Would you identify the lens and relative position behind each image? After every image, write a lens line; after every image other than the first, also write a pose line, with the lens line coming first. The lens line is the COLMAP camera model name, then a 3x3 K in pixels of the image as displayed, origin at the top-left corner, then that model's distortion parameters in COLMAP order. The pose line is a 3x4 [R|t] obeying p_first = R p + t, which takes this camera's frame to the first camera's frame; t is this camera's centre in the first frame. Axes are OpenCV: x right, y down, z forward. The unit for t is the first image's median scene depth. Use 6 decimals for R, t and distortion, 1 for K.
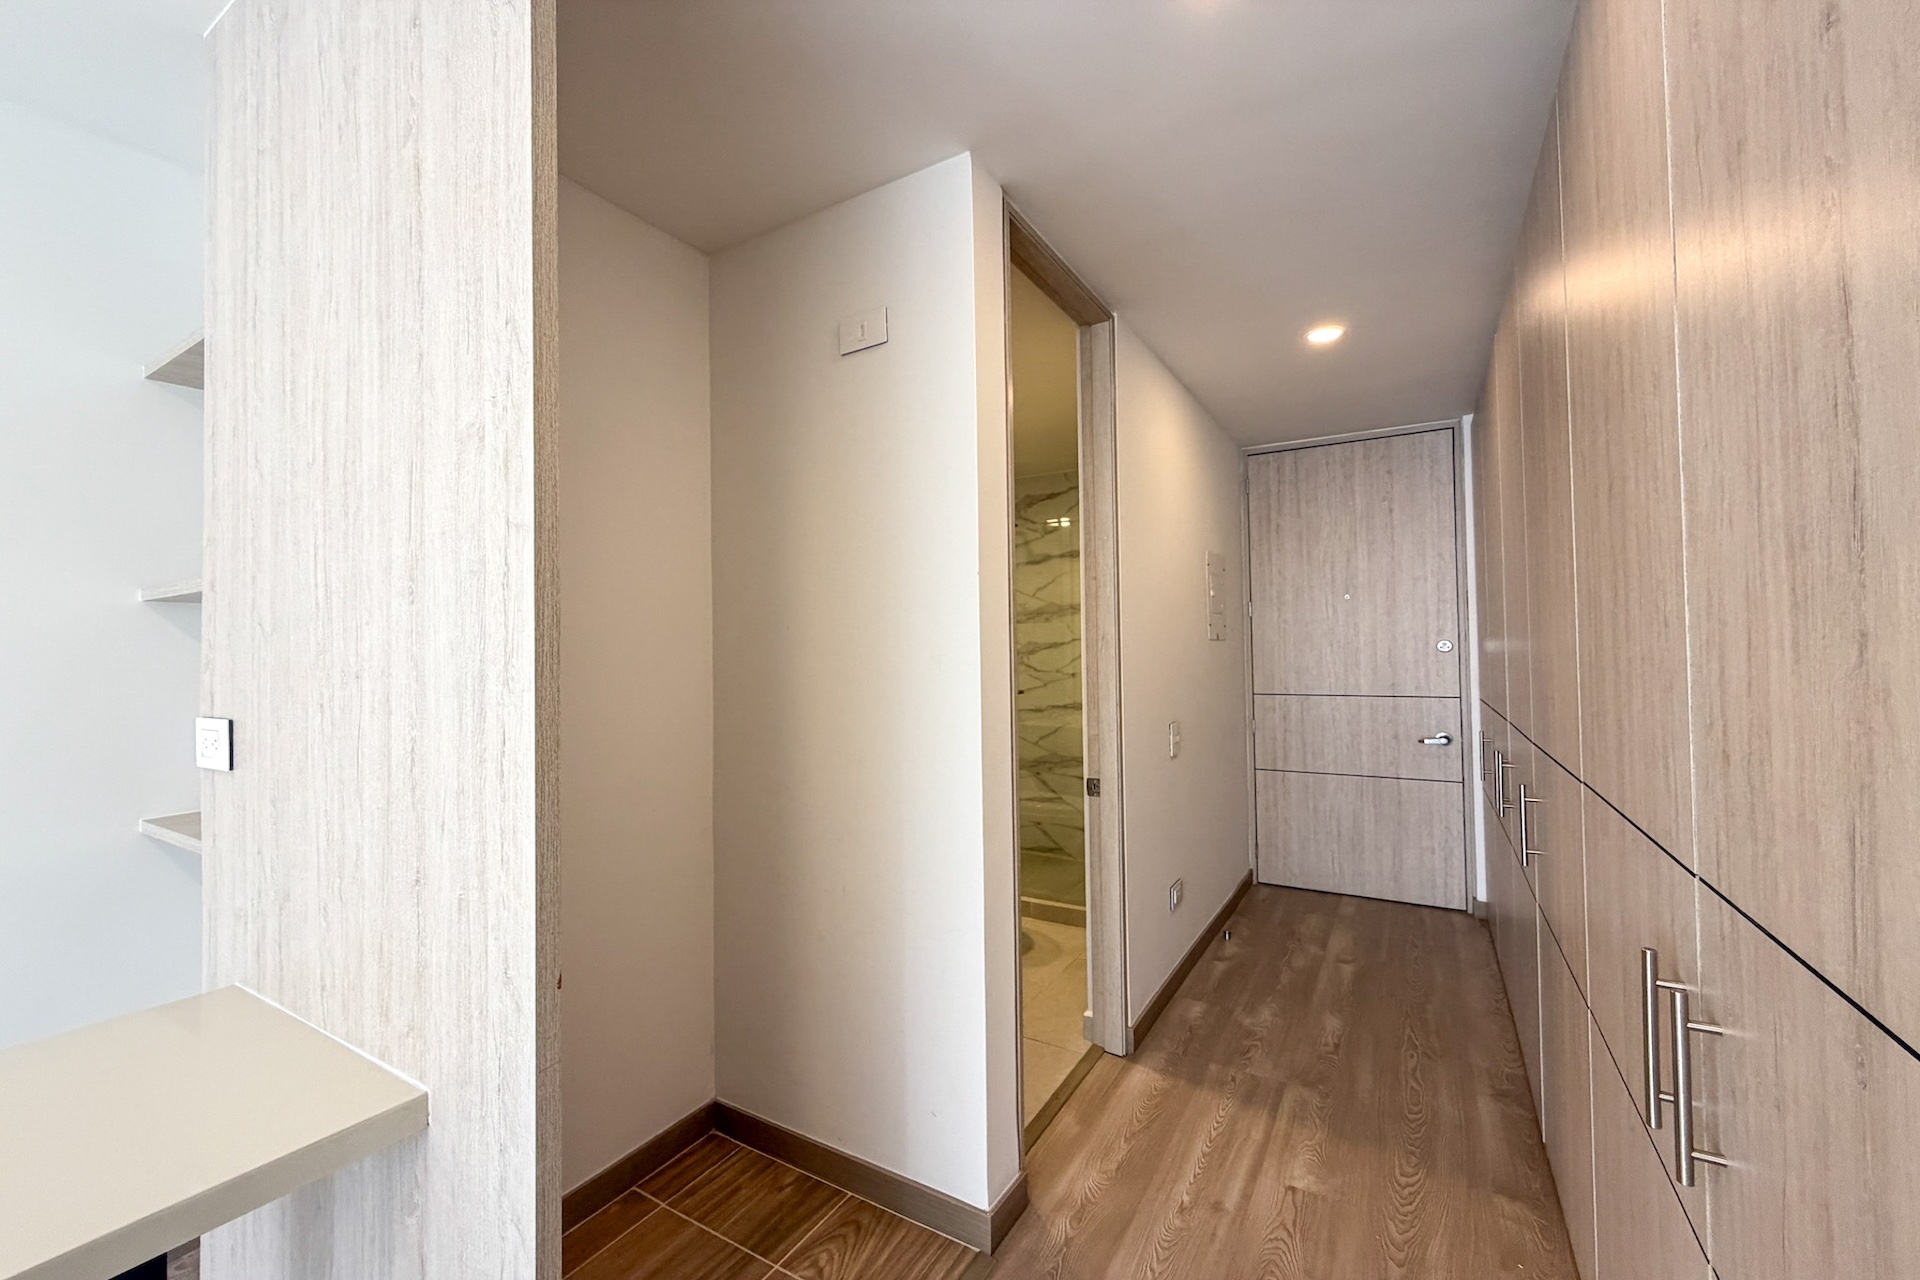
lens RADIAL K [[763.5, 0, 958.0], [0, 763.5, 642.0], [0, 0, 1]] dist [-0.000213, -0.000272]
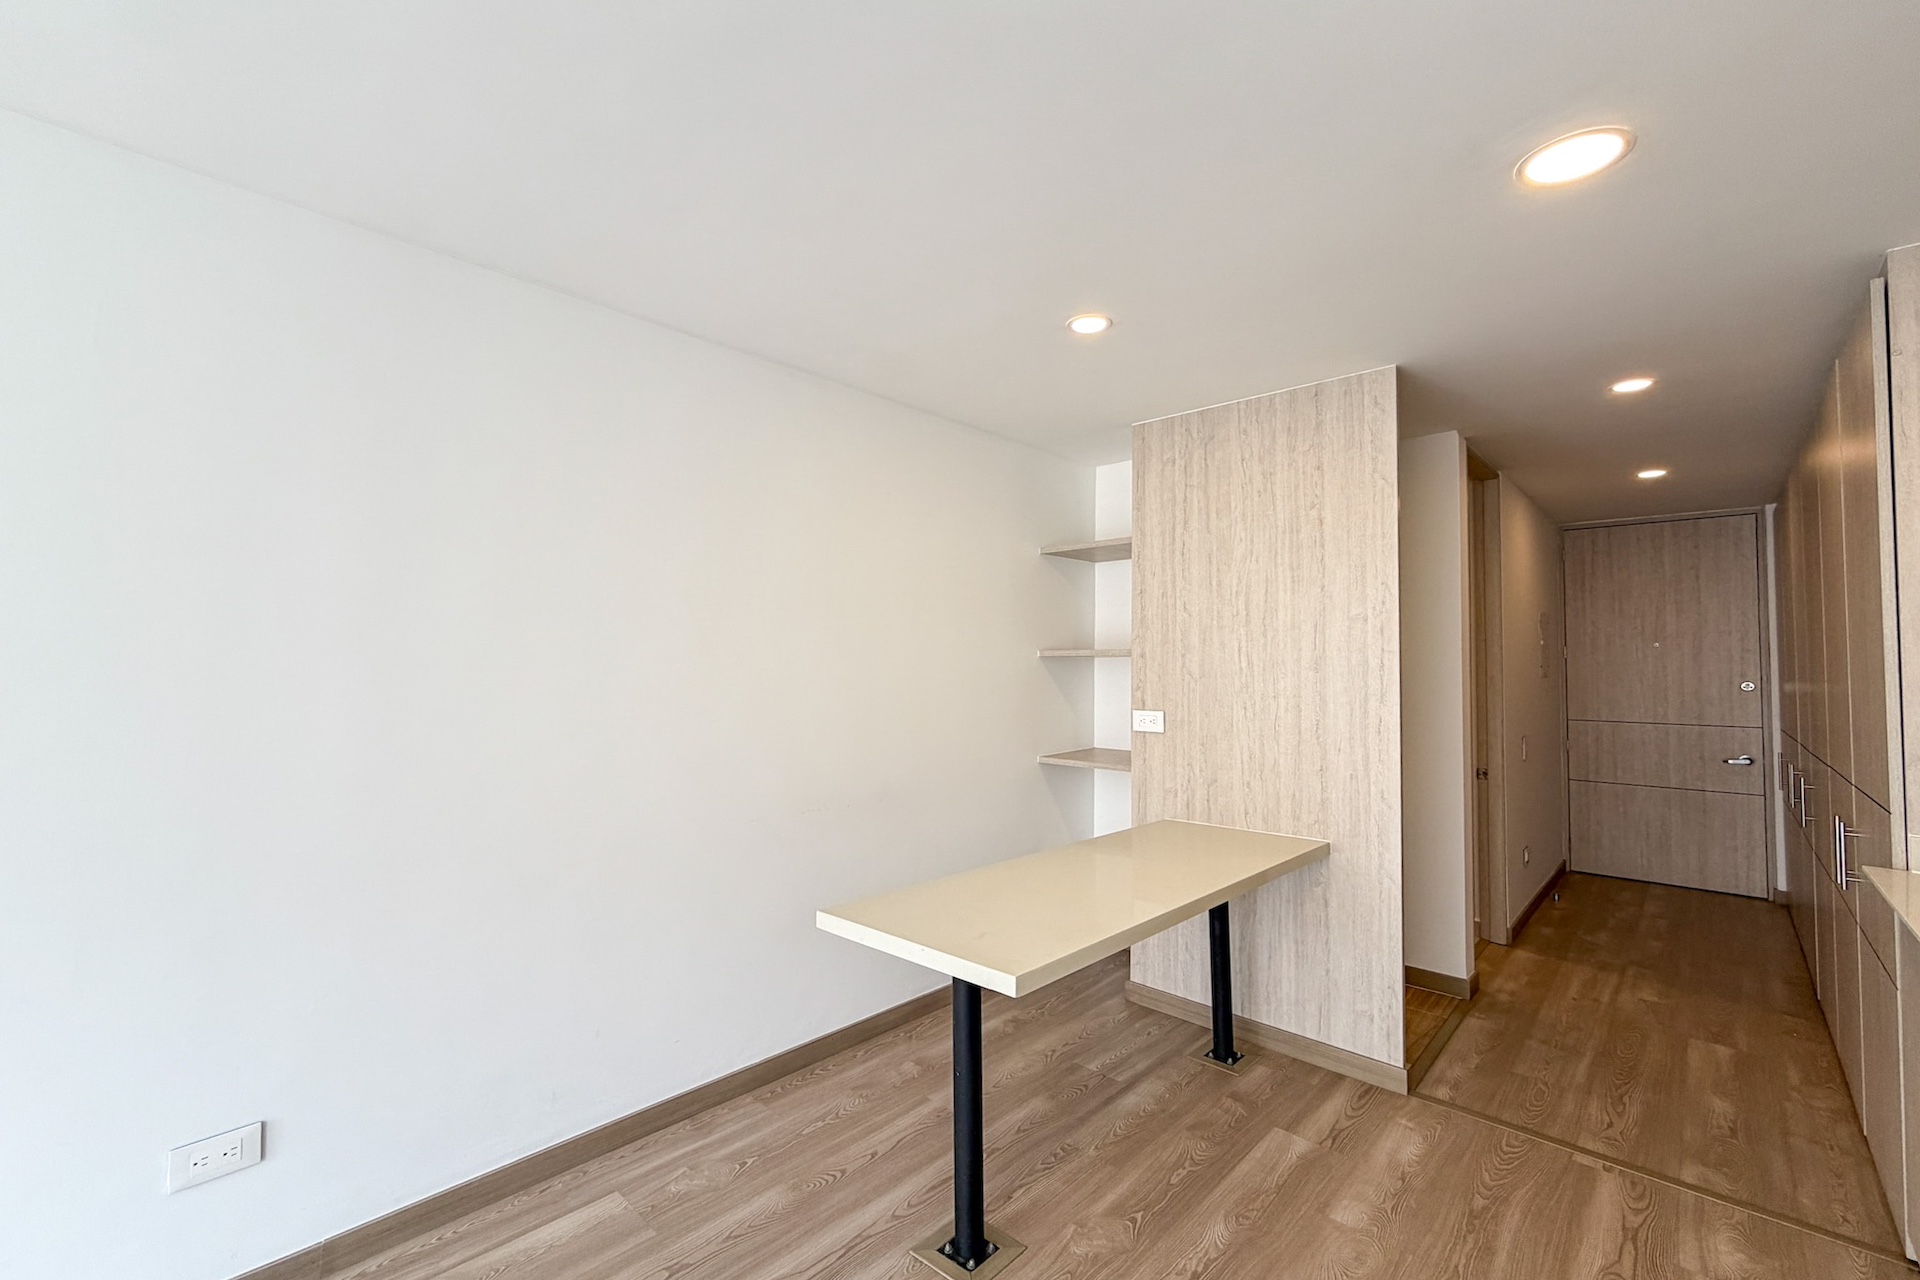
lens RADIAL K [[797.7, 0, 959.4], [0, 797.7, 642.8], [0, 0, 1]] dist [-0.000931, 0.000028]
pose [[0.977108, 0.014440, -0.212253, -0.363876], [-0.017953, 0.999732, -0.014634, -0.024714], [0.211984, 0.018110, 0.977105, -0.574636]]
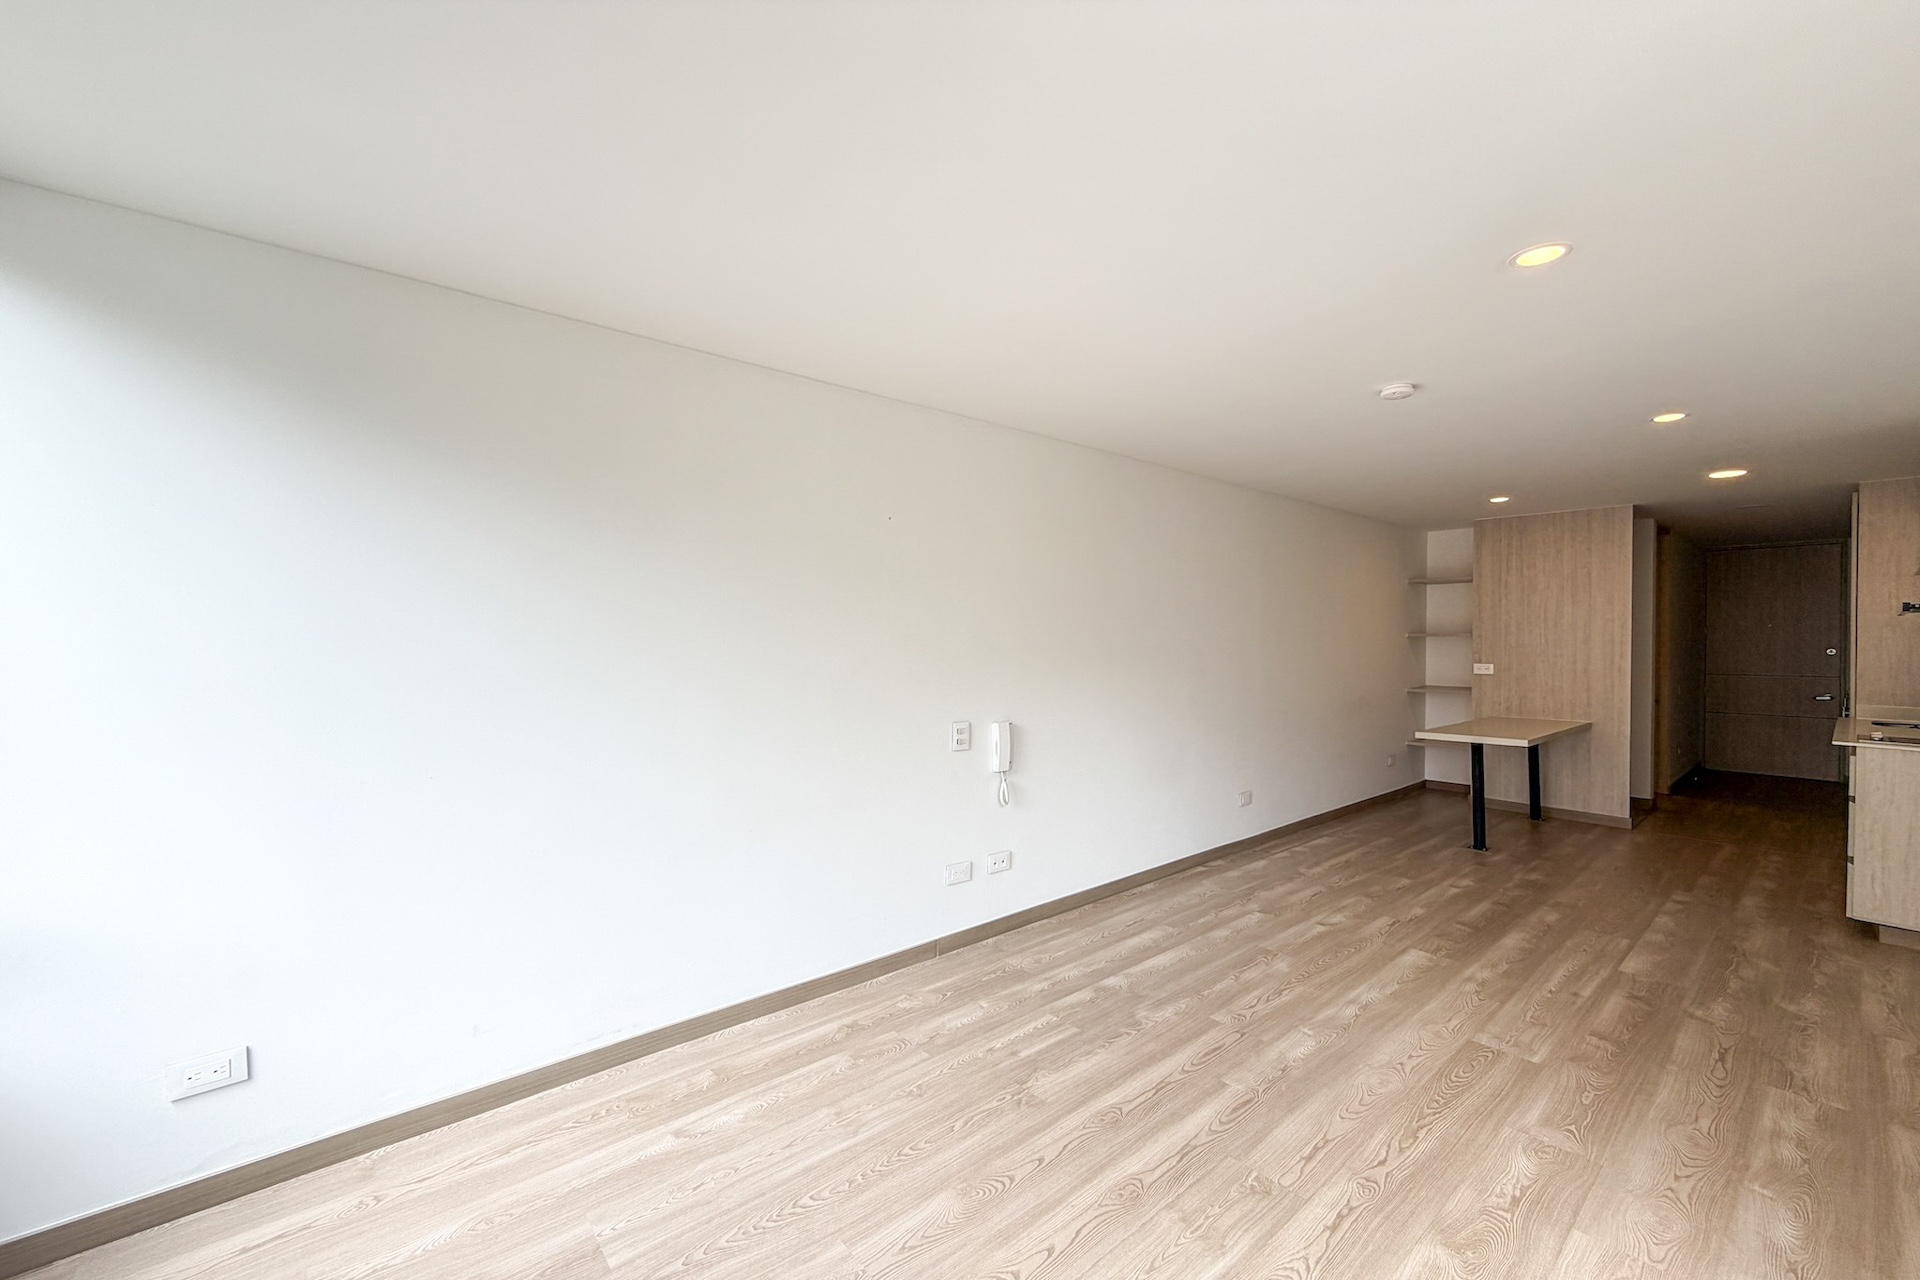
lens RADIAL K [[763.5, 0, 958.0], [0, 763.5, 642.0], [0, 0, 1]] dist [-0.000213, -0.000272]
pose [[0.947287, 0.021340, -0.319676, -0.927928], [-0.014250, 0.999598, 0.024501, -0.039680], [0.320070, -0.018655, 0.947210, -1.688551]]
